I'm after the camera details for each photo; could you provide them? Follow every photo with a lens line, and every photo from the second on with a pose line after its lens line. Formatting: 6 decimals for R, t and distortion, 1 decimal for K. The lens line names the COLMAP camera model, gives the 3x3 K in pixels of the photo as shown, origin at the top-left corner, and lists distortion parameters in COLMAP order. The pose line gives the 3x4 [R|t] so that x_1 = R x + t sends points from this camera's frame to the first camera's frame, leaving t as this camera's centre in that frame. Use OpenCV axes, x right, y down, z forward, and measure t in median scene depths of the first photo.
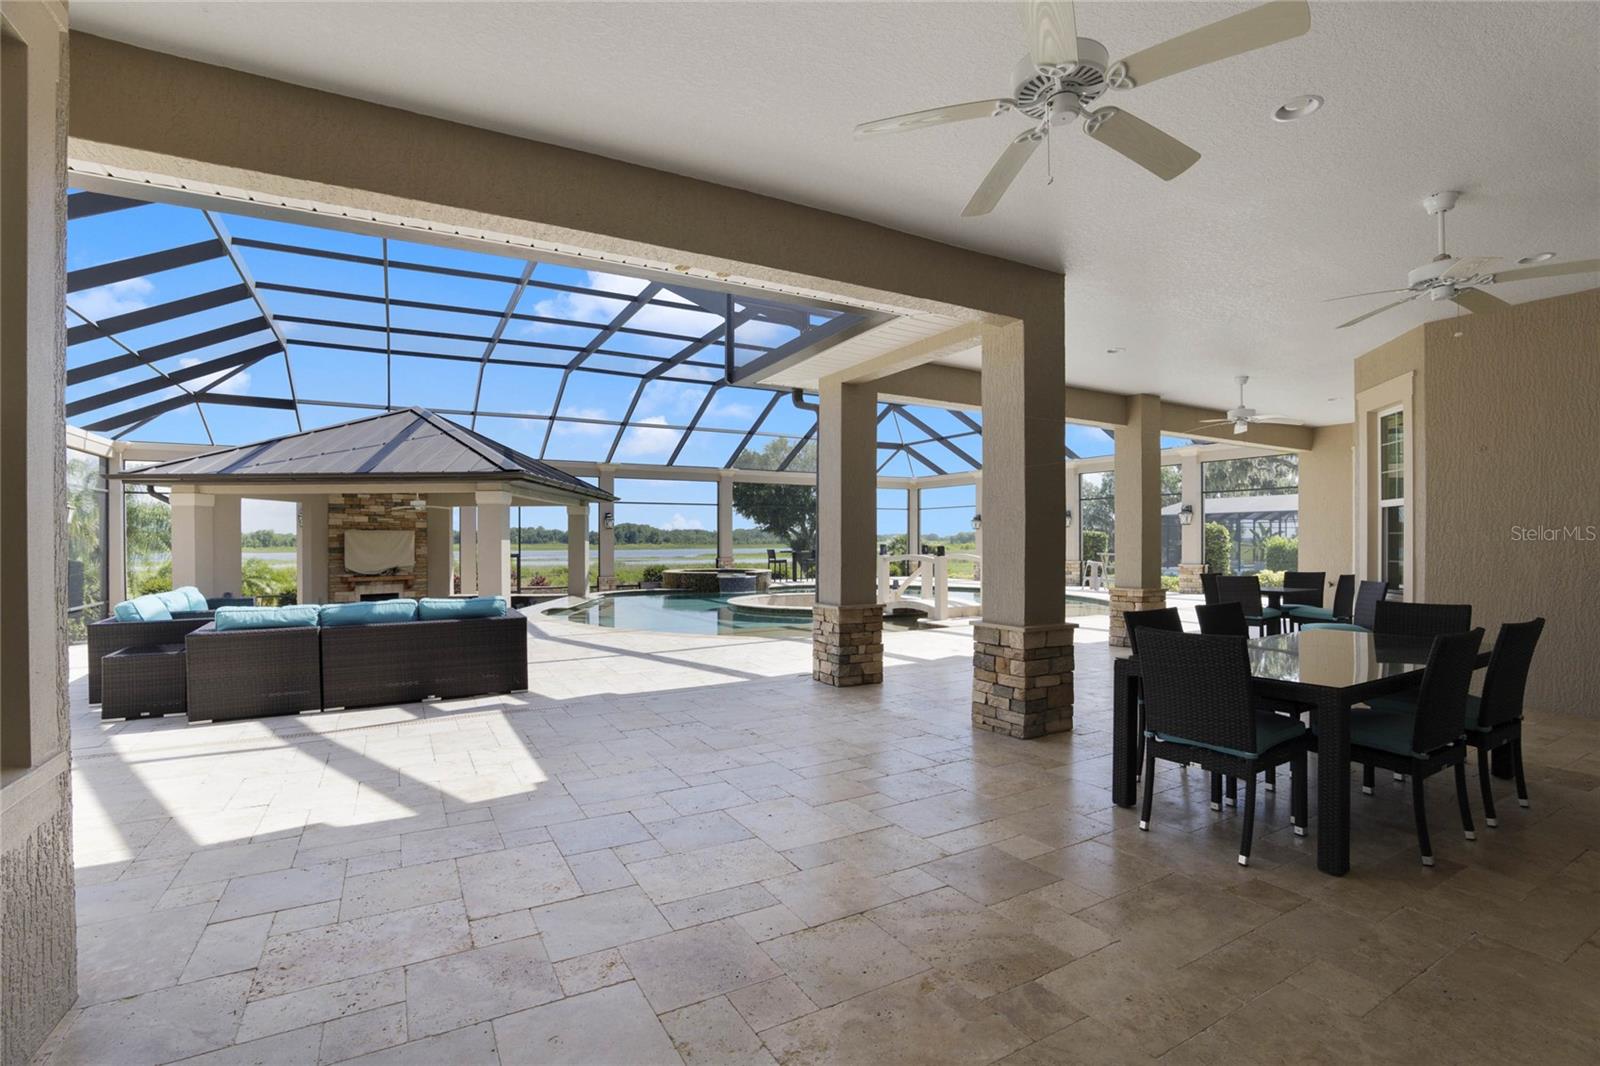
lens RADIAL K [[725.8, 0, 795.0], [0, 725.8, 544.2], [0, 0, 1]] dist [-0.048384, 0.008952]
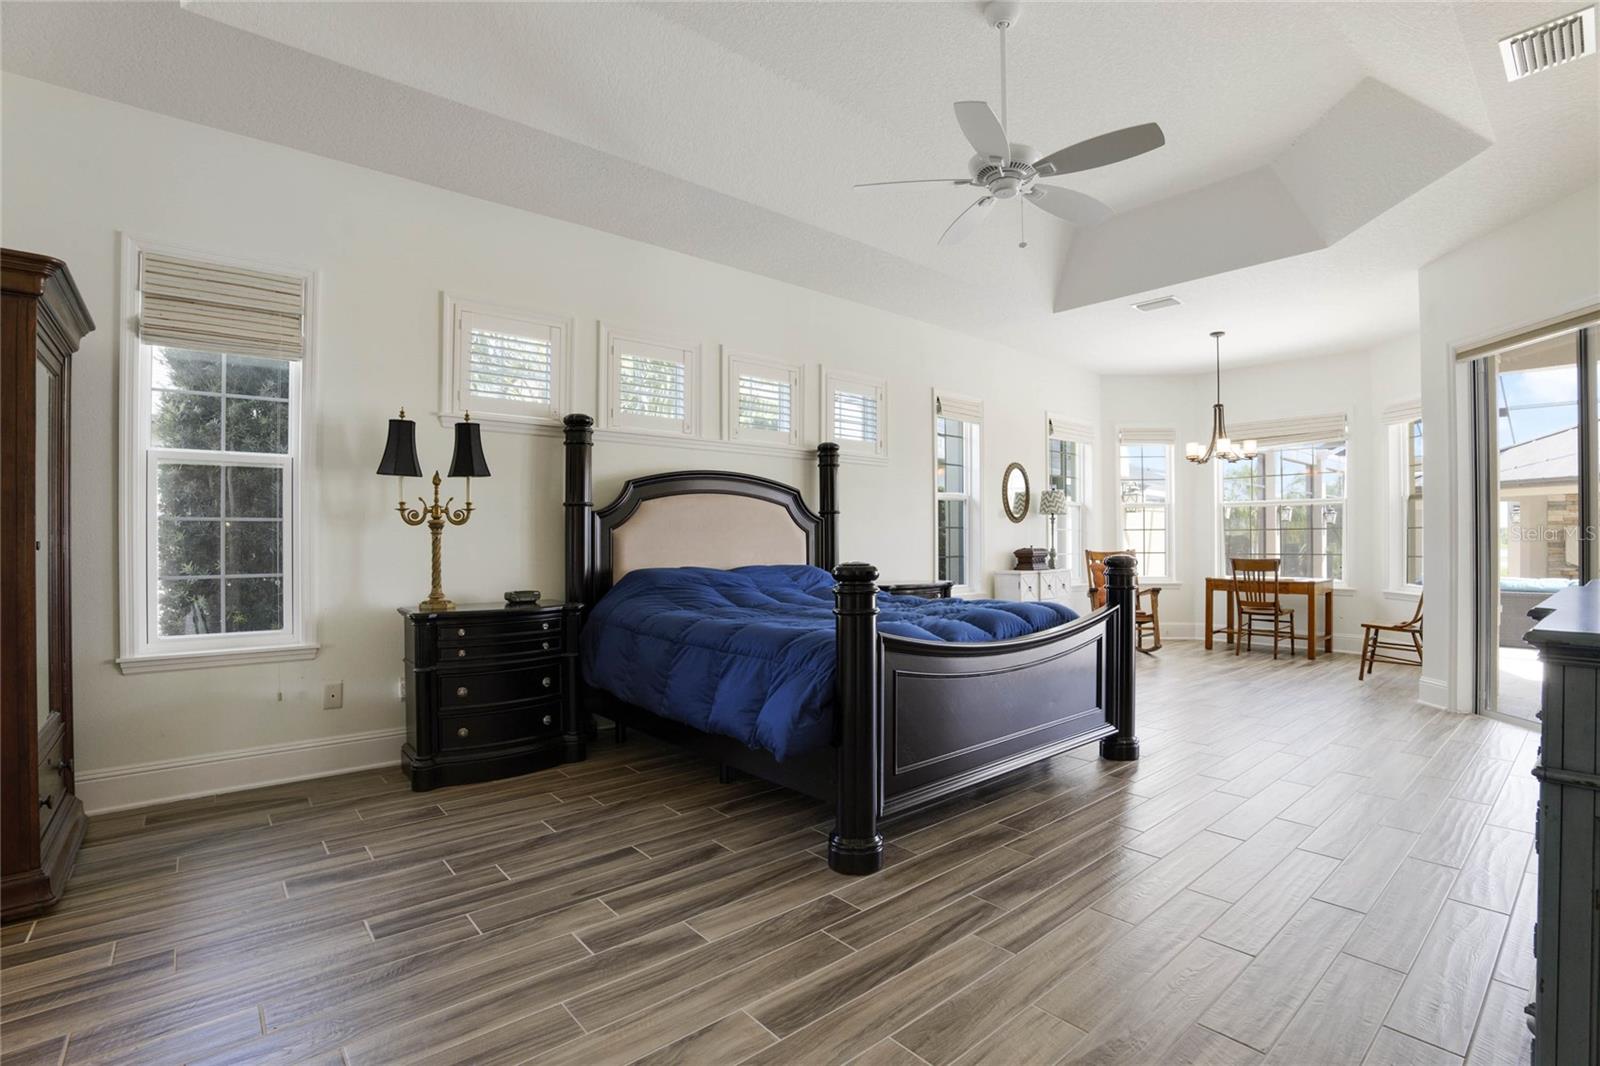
lens RADIAL K [[725.8, 0, 797.2], [0, 725.8, 537.3], [0, 0, 1]] dist [-0.048384, 0.008952]
pose [[0.179977, -0.000722, -0.983670, 0.365879], [-0.003589, 0.999993, -0.001390, 0.005719], [0.983664, 0.003780, 0.179973, -0.646107]]
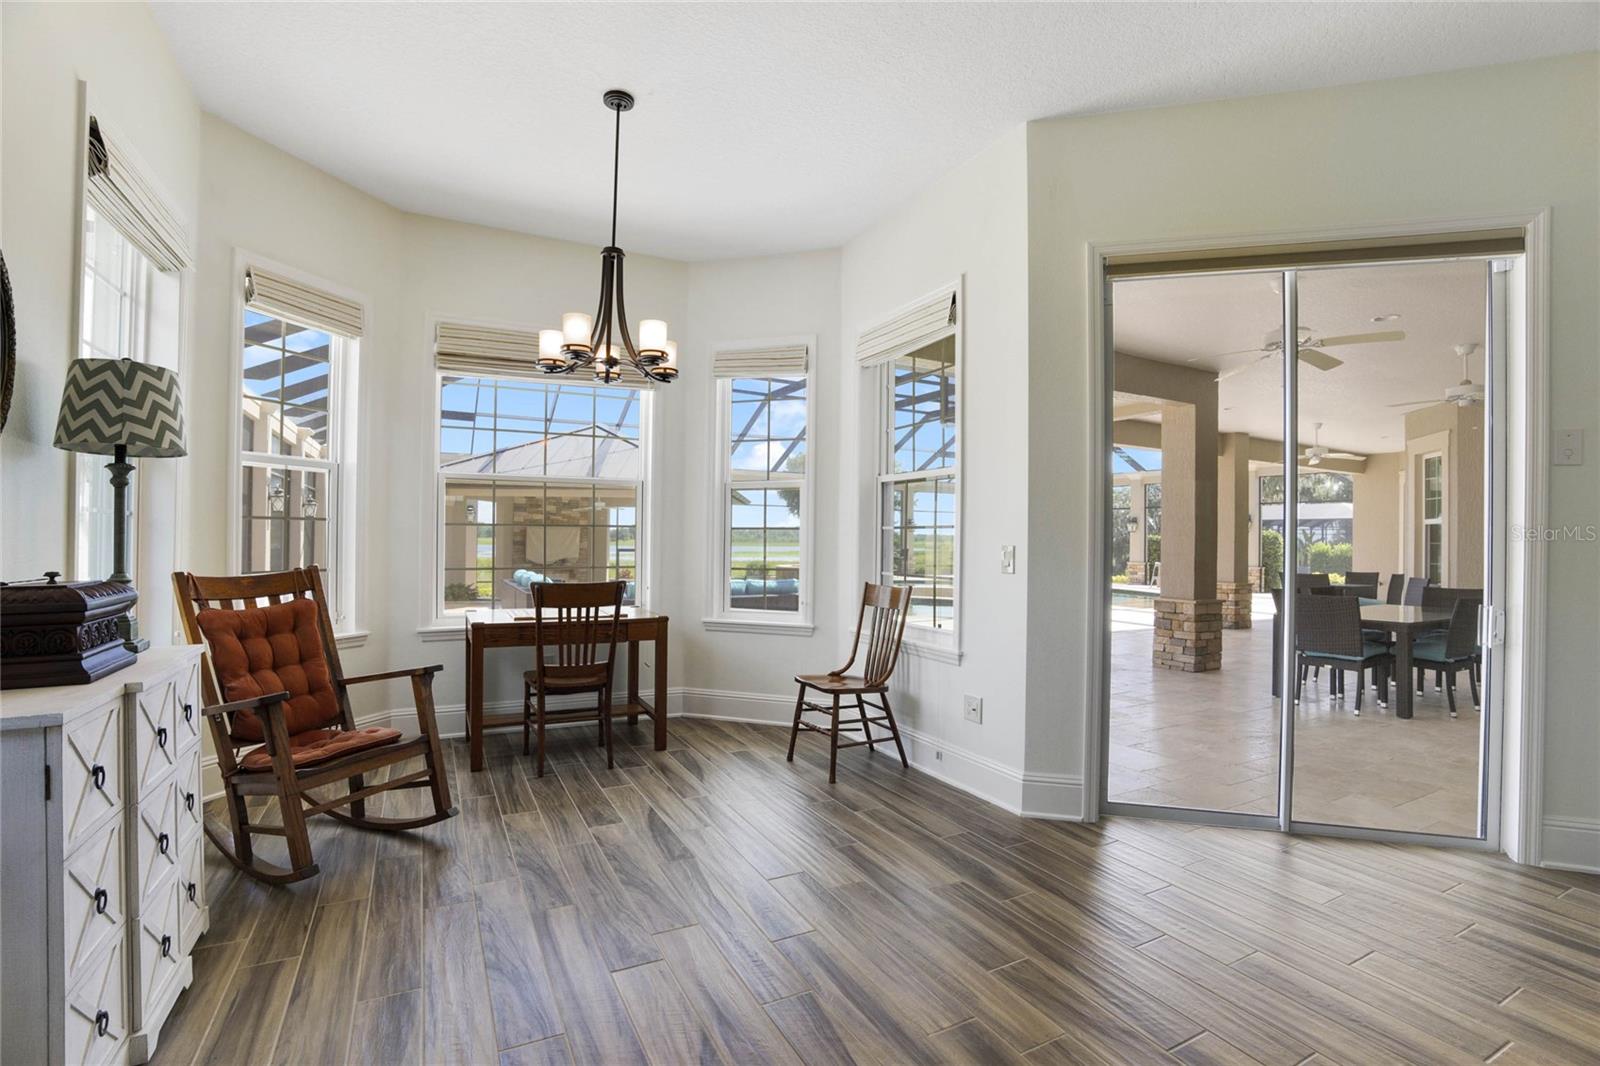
lens RADIAL K [[725.8, 0, 793.8], [0, 725.8, 532.1], [0, 0, 1]] dist [-0.048384, 0.008952]
pose [[0.999316, 0.014581, -0.033990, -0.314818], [-0.015081, 0.999781, -0.014513, 0.001423], [0.033771, 0.015016, 0.999317, -0.366059]]
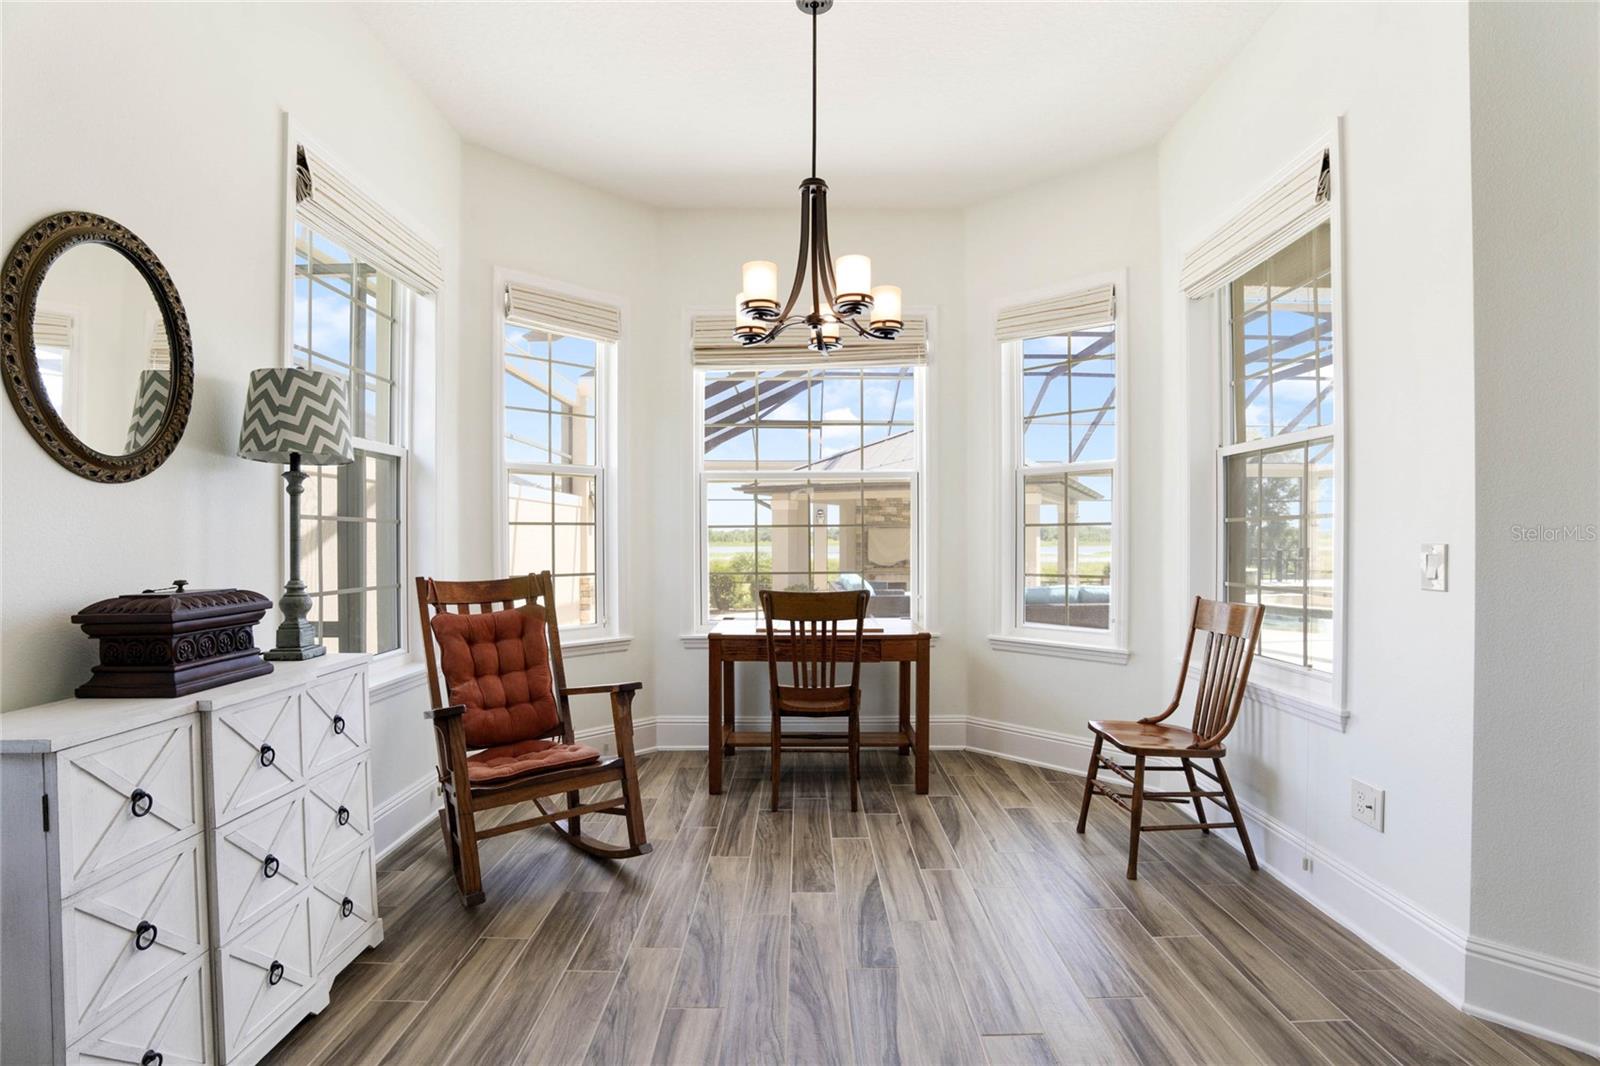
lens RADIAL K [[725.8, 0, 810.2], [0, 725.8, 537.8], [0, 0, 1]] dist [-0.048384, 0.008952]
pose [[0.877162, 0.001539, -0.480192, -0.273235], [-0.003376, 0.999990, -0.002961, 0.000818], [0.480182, 0.004218, 0.877159, -0.246773]]
